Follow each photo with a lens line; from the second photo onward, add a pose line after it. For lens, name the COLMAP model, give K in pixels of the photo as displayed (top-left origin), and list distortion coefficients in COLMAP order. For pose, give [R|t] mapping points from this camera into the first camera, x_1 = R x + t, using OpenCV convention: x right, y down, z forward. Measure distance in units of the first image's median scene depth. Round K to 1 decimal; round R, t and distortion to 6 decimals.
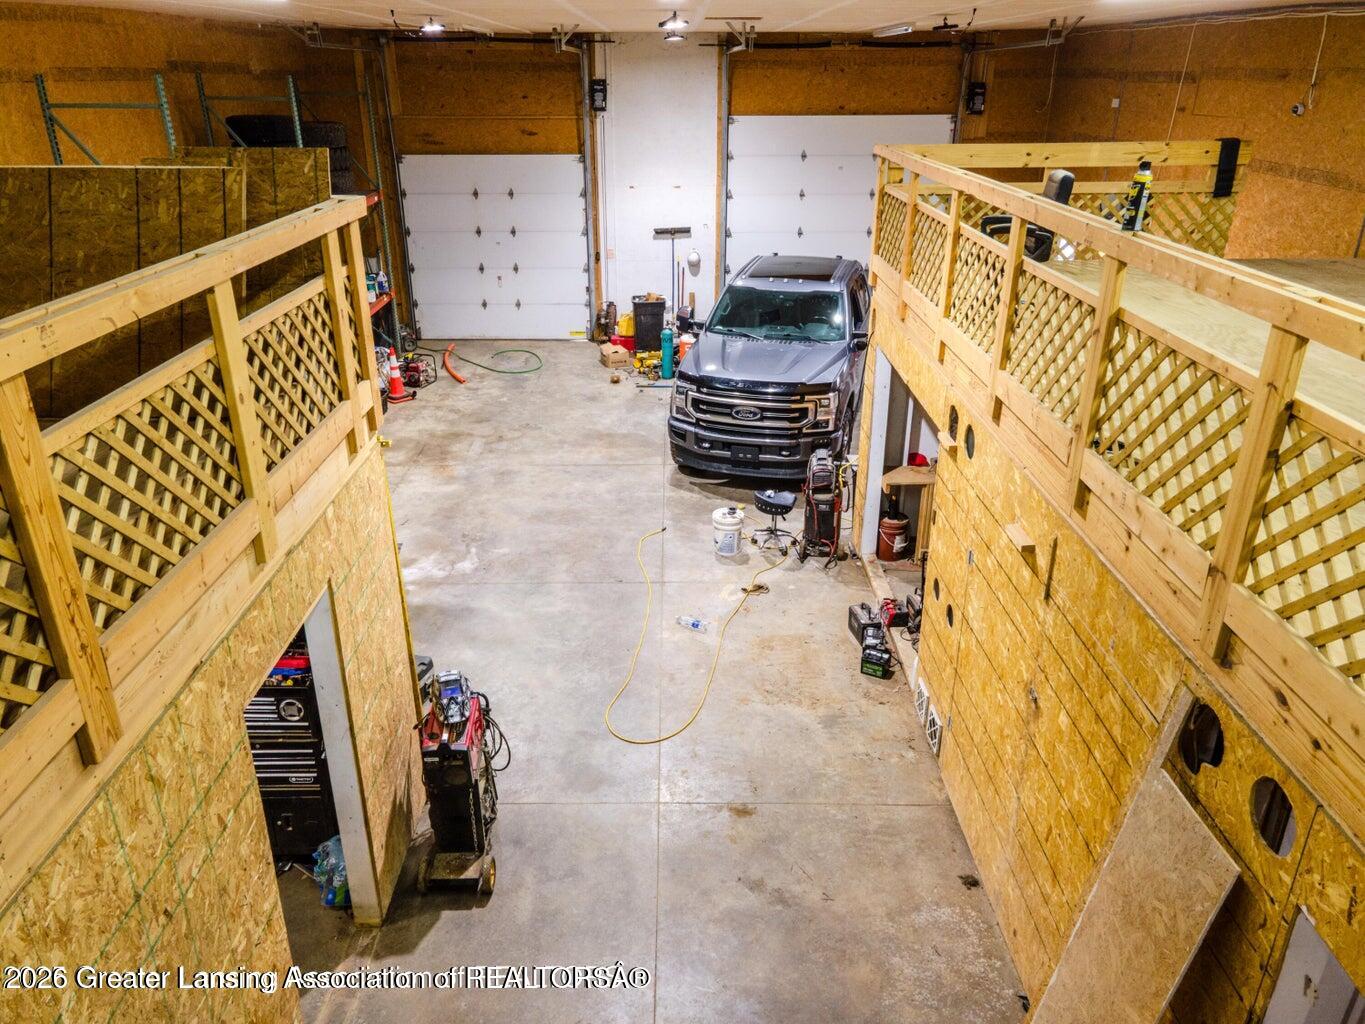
lens RADIAL K [[999.2, 0, 679.0], [0, 999.2, 510.5], [0, 0, 1]] dist [0.031062, 0.017175]
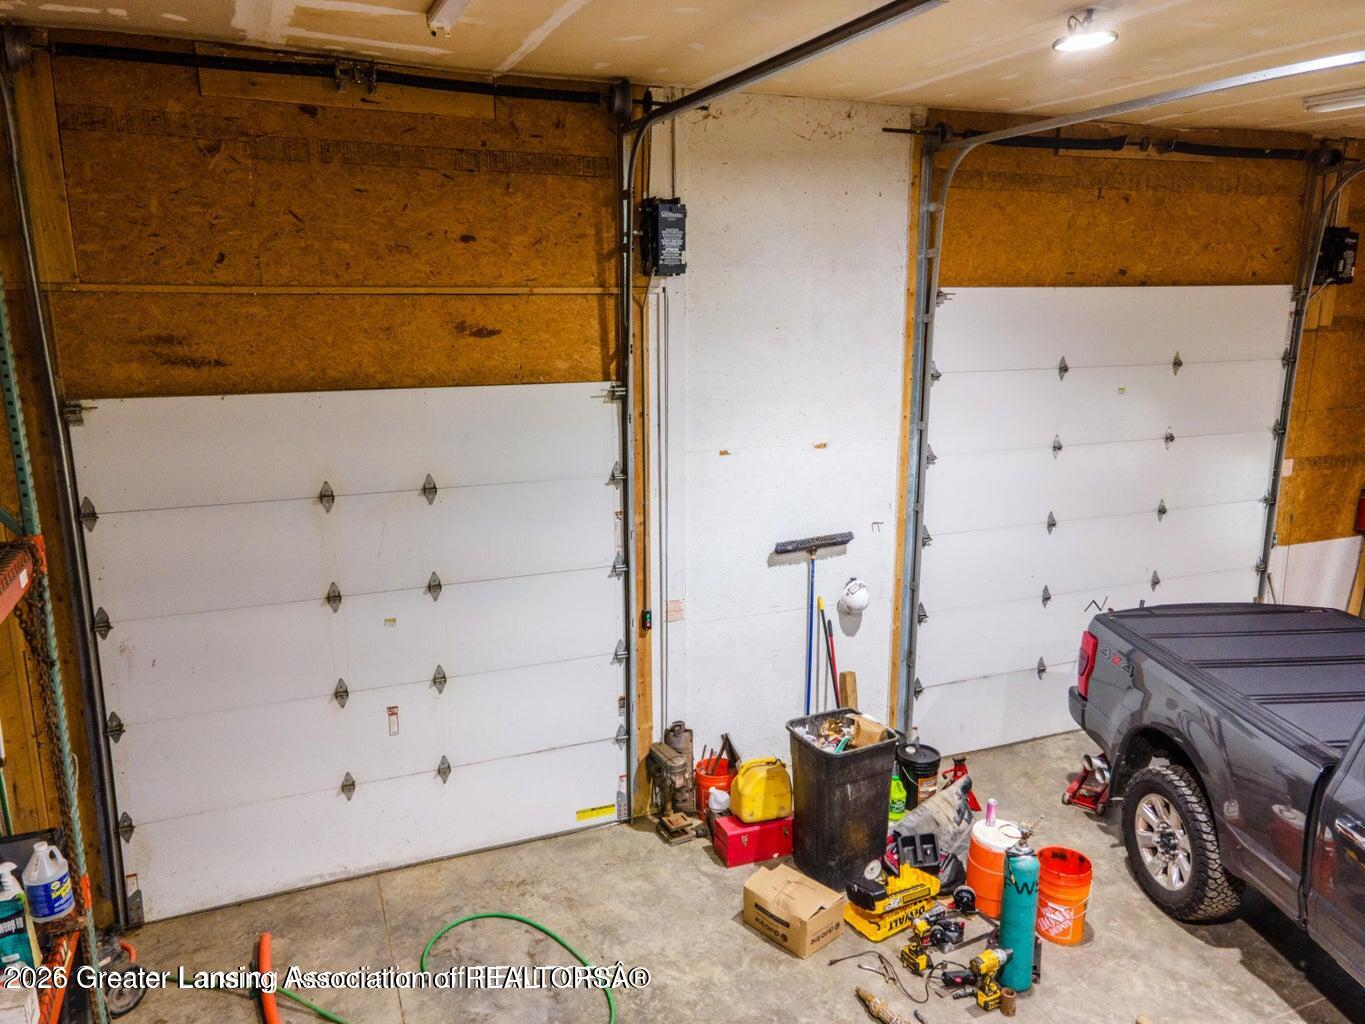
lens RADIAL K [[999.2, 0, 685.0], [0, 999.2, 518.2], [0, 0, 1]] dist [0.031062, 0.017175]
pose [[0.926713, -0.081876, 0.366741, -0.217798], [0.150191, 0.975333, -0.161769, -0.235274], [-0.344449, 0.204995, 0.916151, 0.644207]]
